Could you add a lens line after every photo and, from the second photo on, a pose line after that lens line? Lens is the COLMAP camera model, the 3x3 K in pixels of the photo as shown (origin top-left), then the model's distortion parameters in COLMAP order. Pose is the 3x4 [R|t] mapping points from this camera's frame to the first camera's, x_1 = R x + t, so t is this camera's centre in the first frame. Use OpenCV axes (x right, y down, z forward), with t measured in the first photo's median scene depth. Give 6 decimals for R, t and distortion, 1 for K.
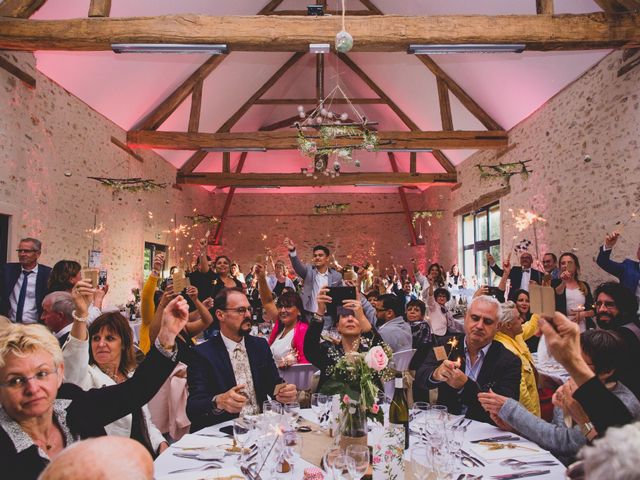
lens RADIAL K [[538.3, 0, 324.1], [0, 538.3, 241.5], [0, 0, 1]] dist [-0.071560, 0.056199]
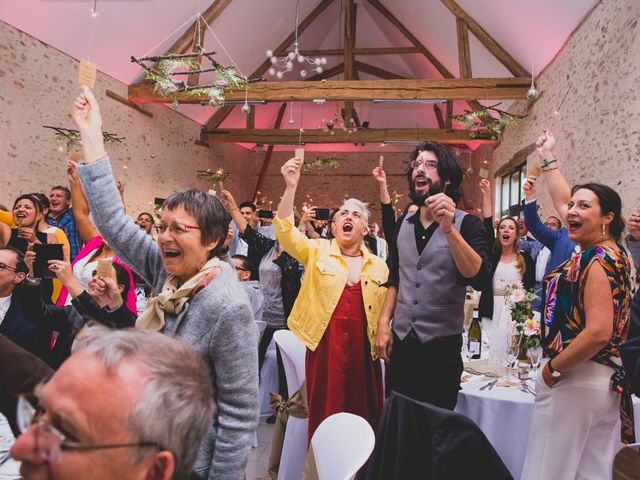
lens RADIAL K [[538.3, 0, 313.0], [0, 538.3, 241.1], [0, 0, 1]] dist [-0.071560, 0.056199]
pose [[0.982684, 0.034774, -0.181999, 0.187123], [-0.022224, 0.997261, 0.070545, 0.004816], [0.183954, -0.065279, 0.980765, 0.092269]]
